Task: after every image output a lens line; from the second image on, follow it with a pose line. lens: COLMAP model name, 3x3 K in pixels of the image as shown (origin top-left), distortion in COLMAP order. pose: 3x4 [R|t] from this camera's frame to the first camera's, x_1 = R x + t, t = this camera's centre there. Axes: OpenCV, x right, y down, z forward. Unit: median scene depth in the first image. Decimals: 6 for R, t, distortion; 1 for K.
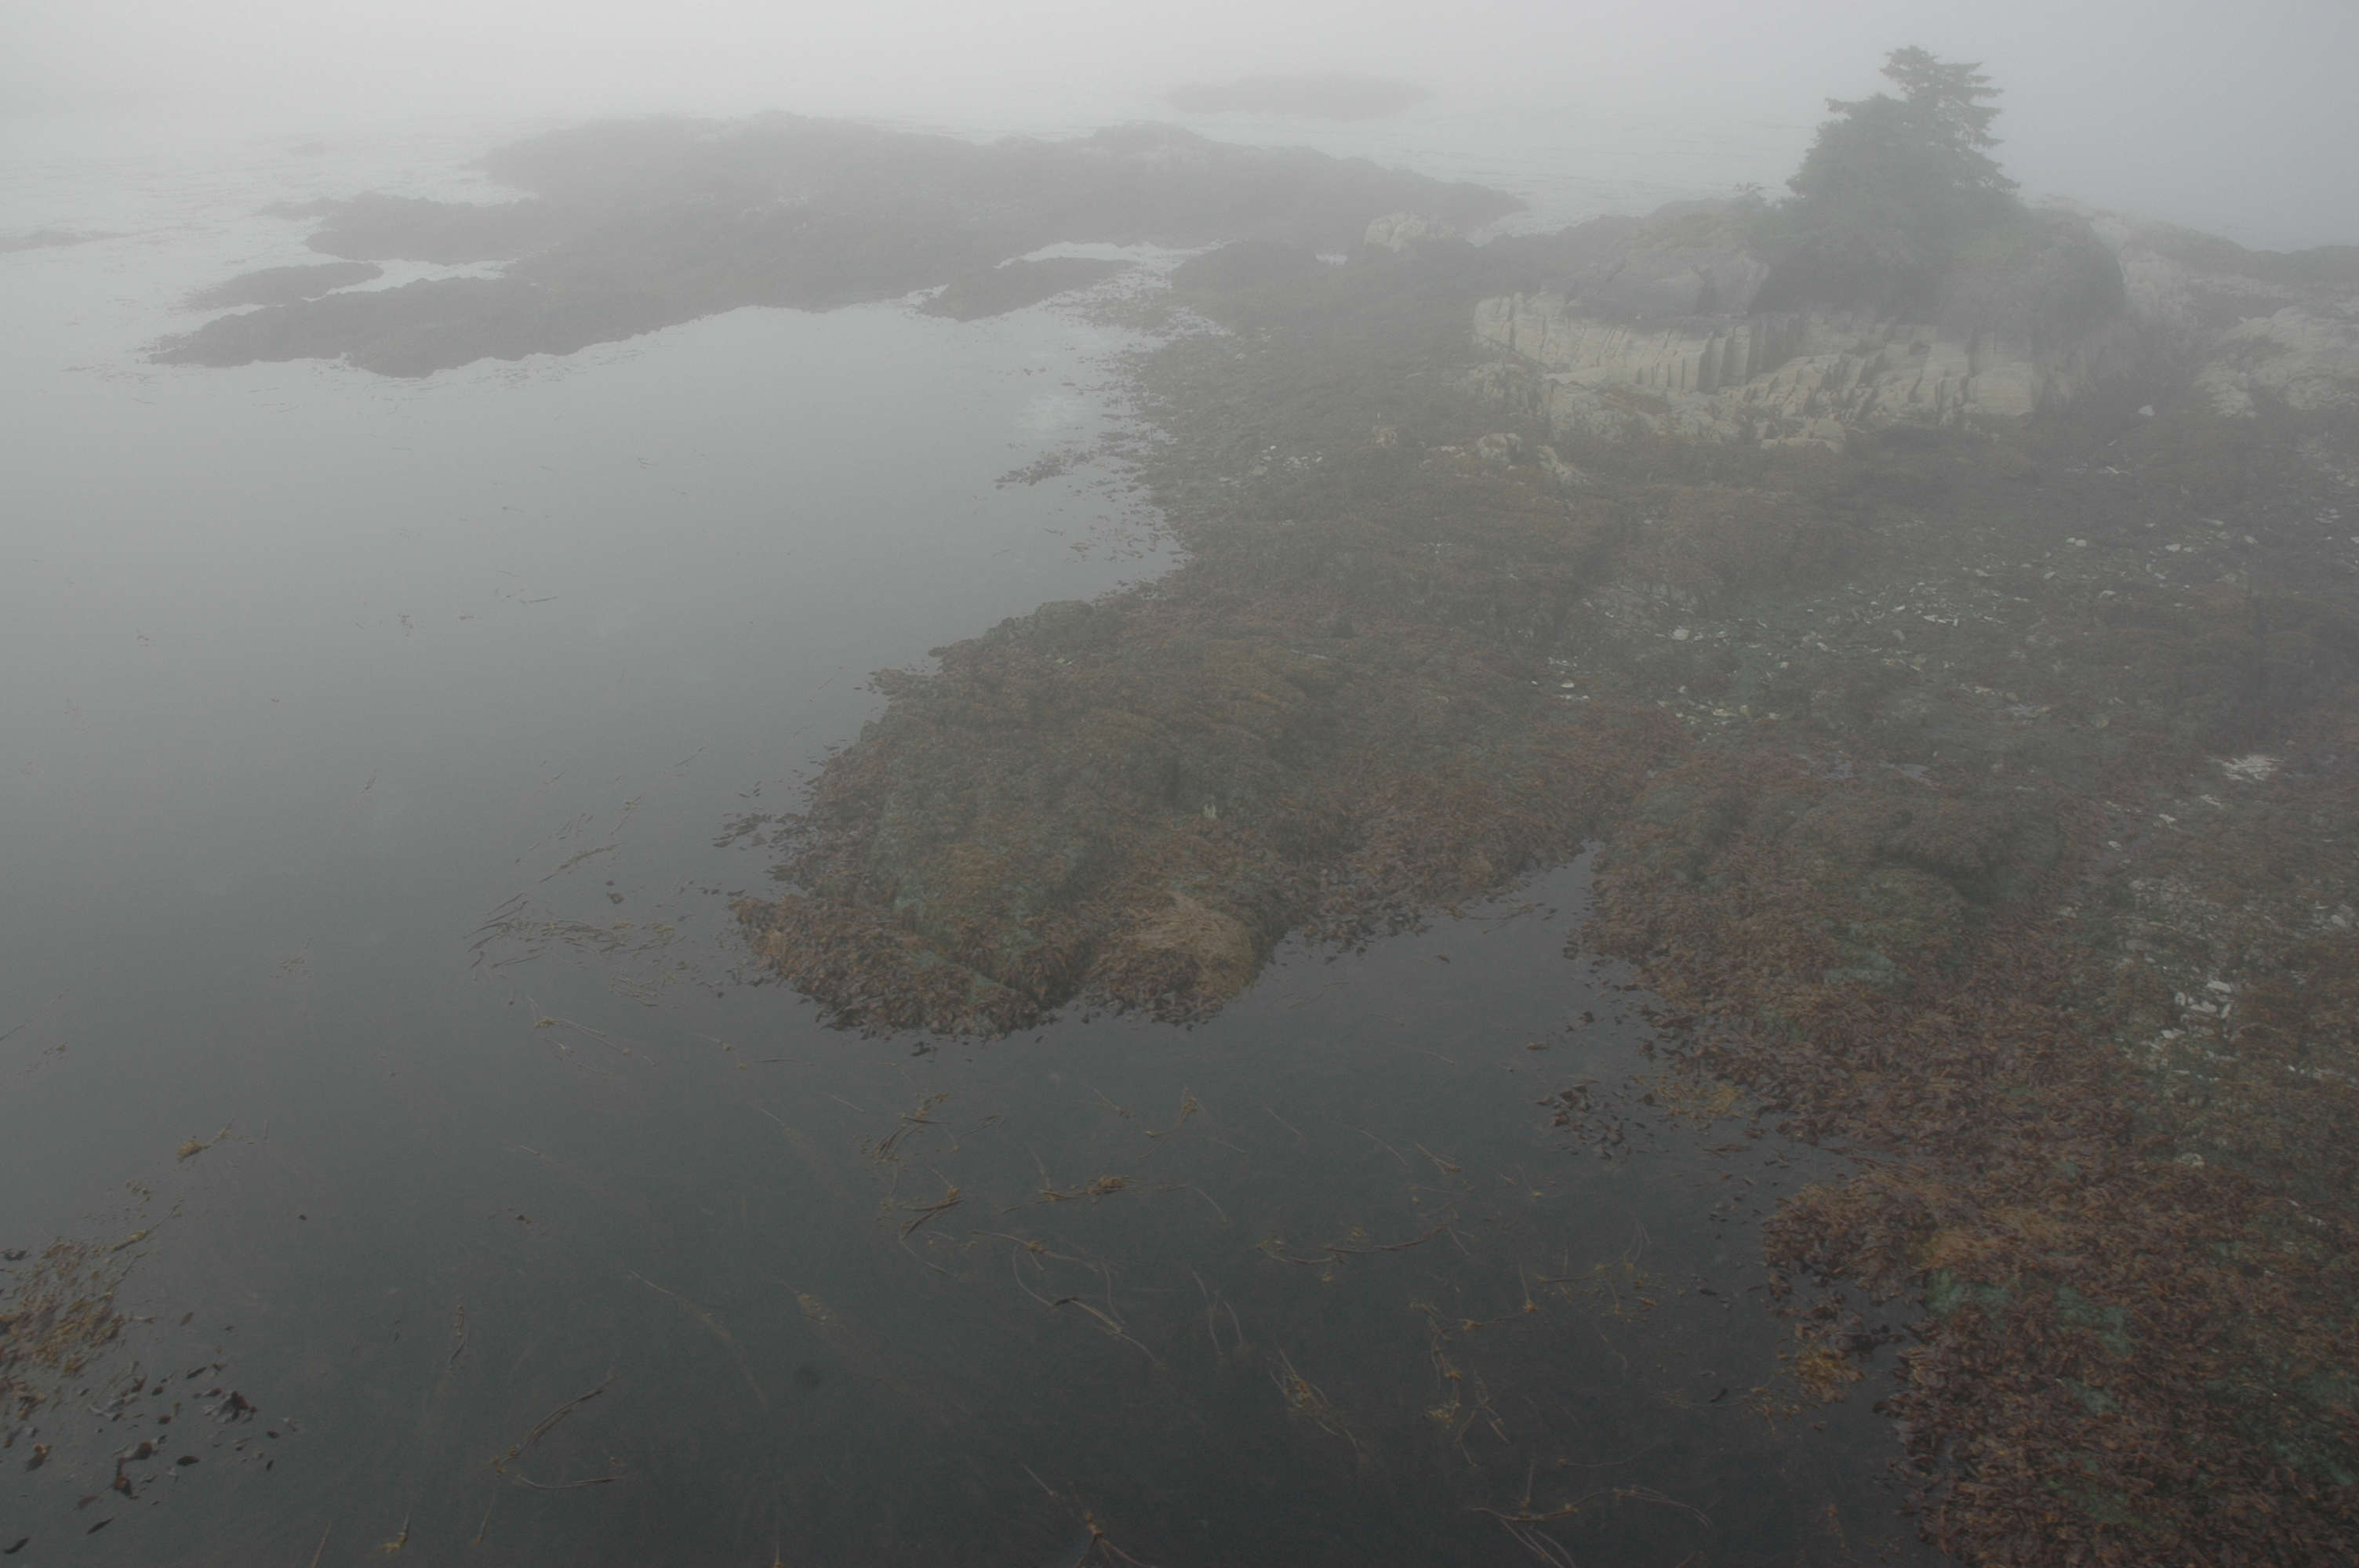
lens RADIAL K [[1918.6, 0, 1179.5], [0, 1918.6, 784.0], [0, 0, 1]] dist [-0.195264, 0.194075]
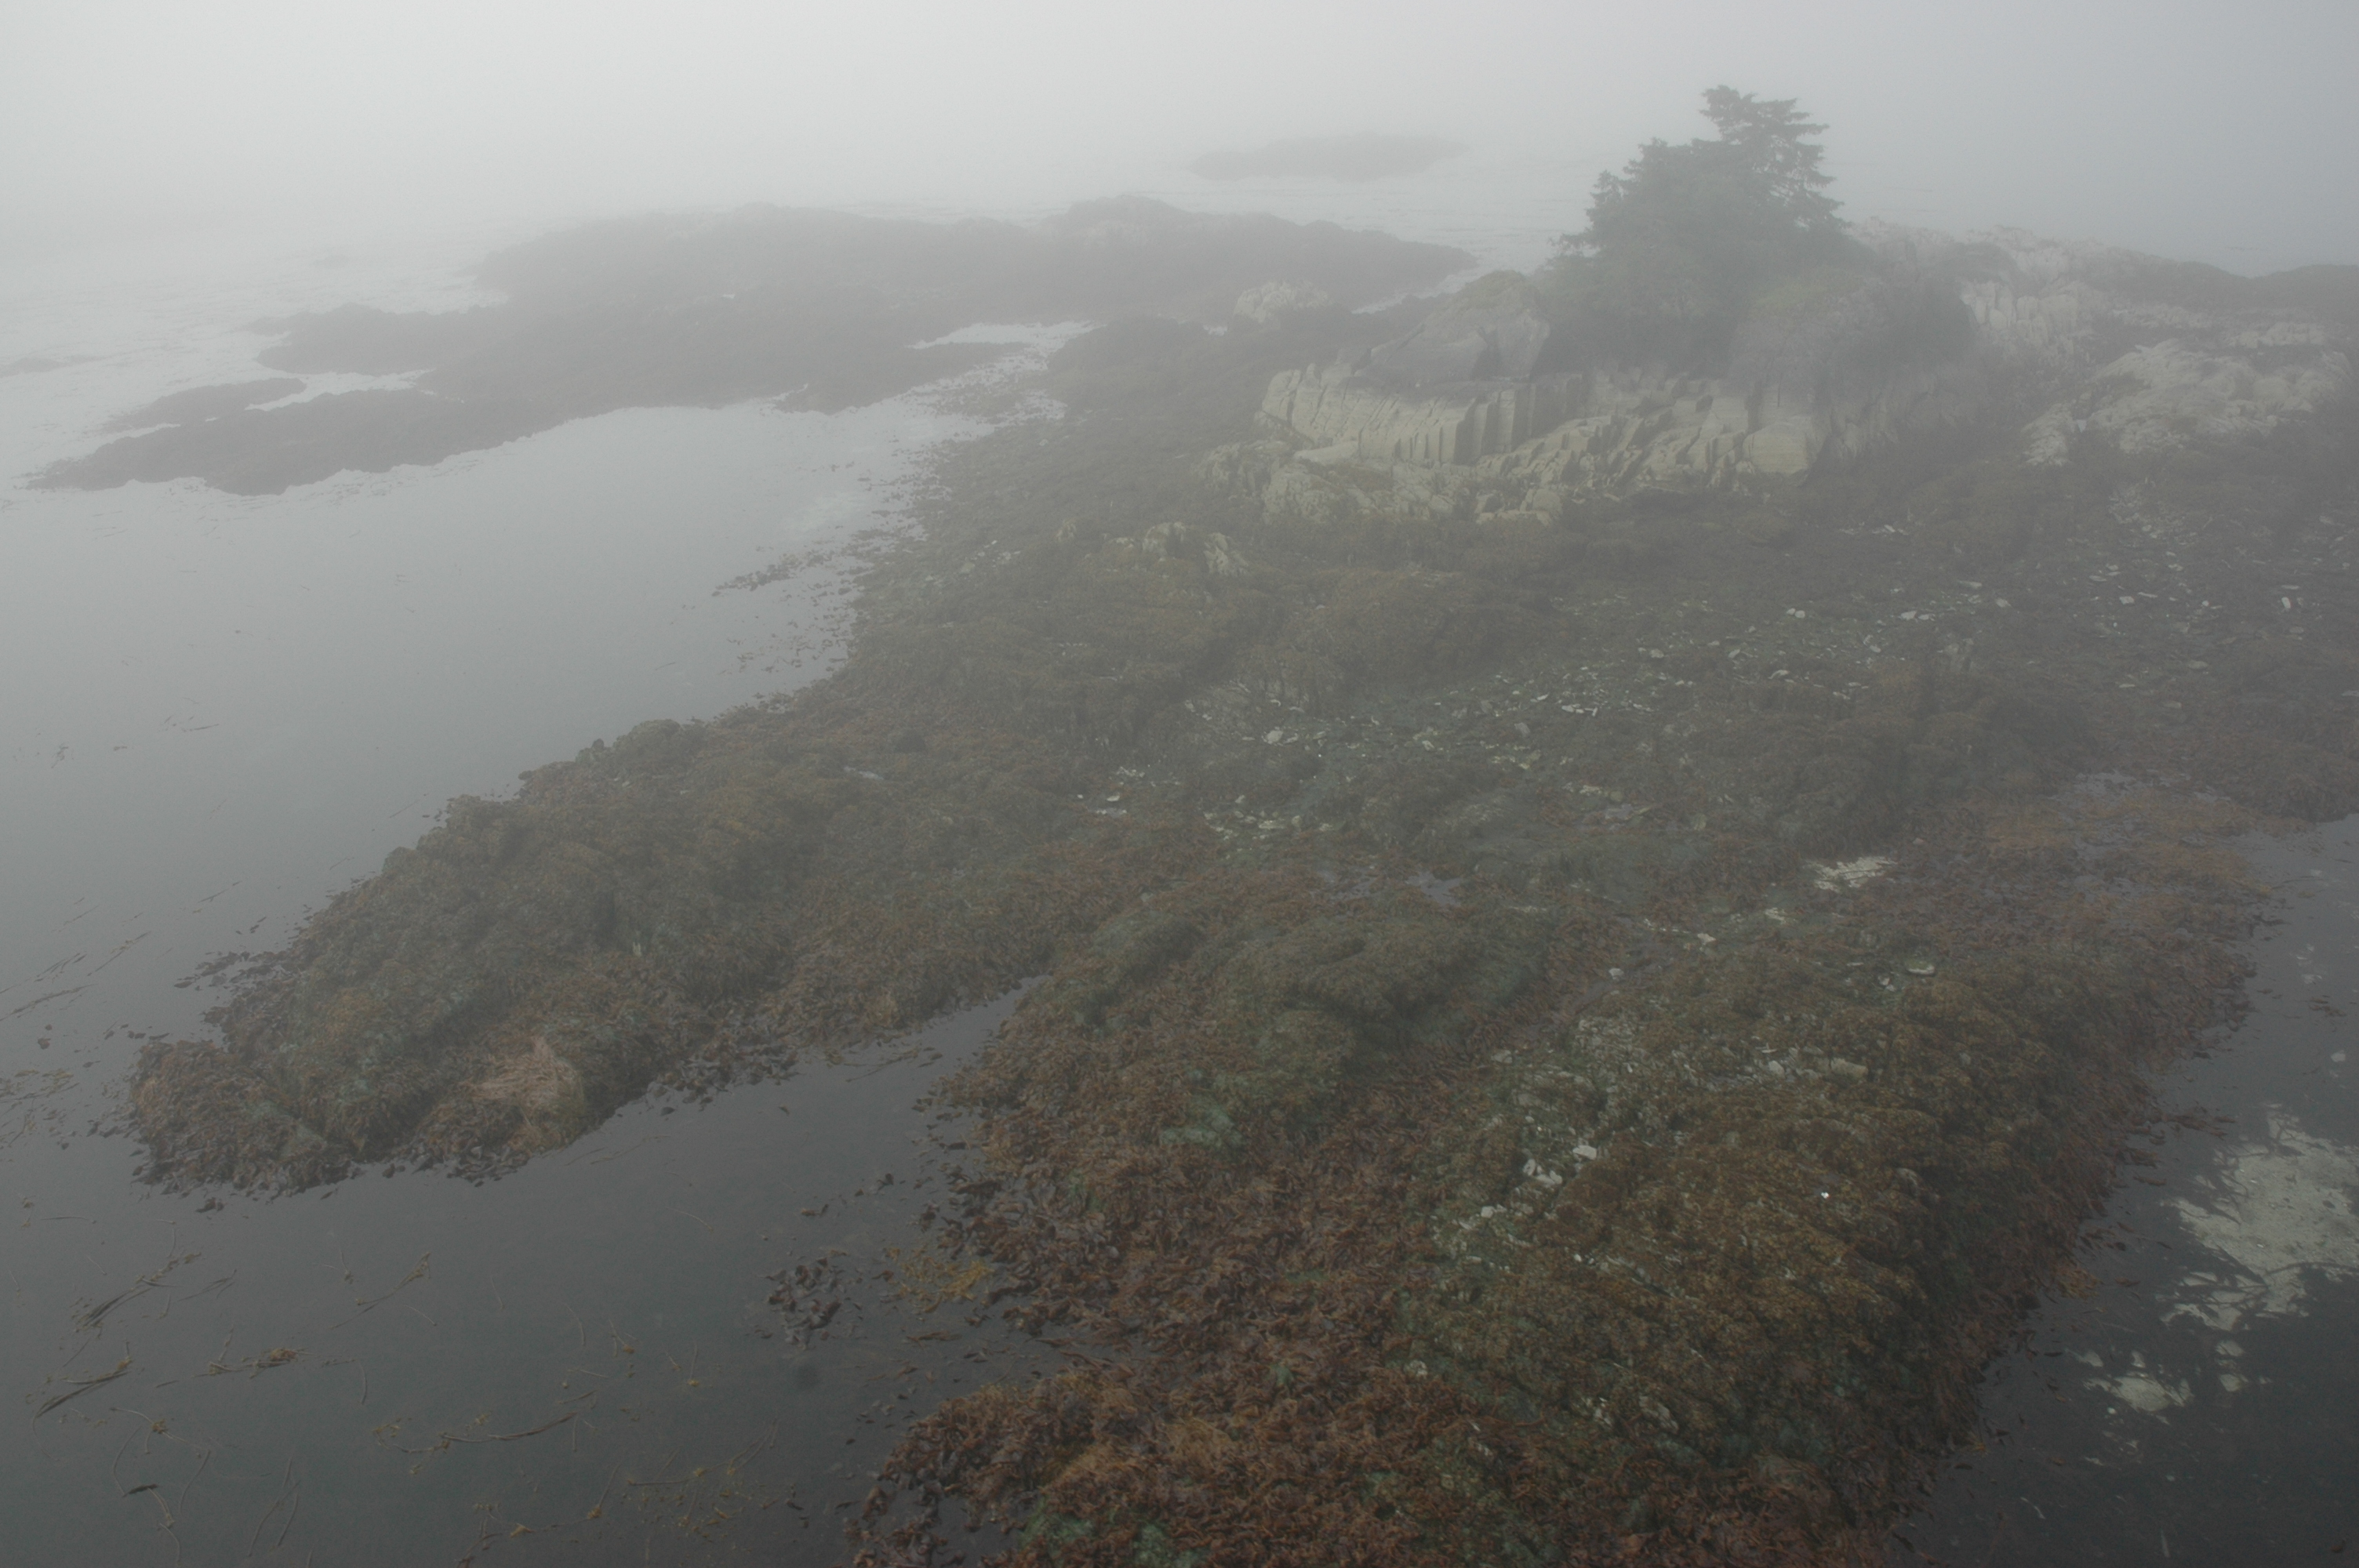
lens RADIAL K [[1918.6, 0, 1179.5], [0, 1918.6, 784.0], [0, 0, 1]] dist [-0.195264, 0.194075]
pose [[0.995634, -0.023503, -0.090333, 0.238713], [0.020712, 0.999282, -0.031711, -0.020917], [0.091014, 0.029701, 0.995407, 0.041911]]
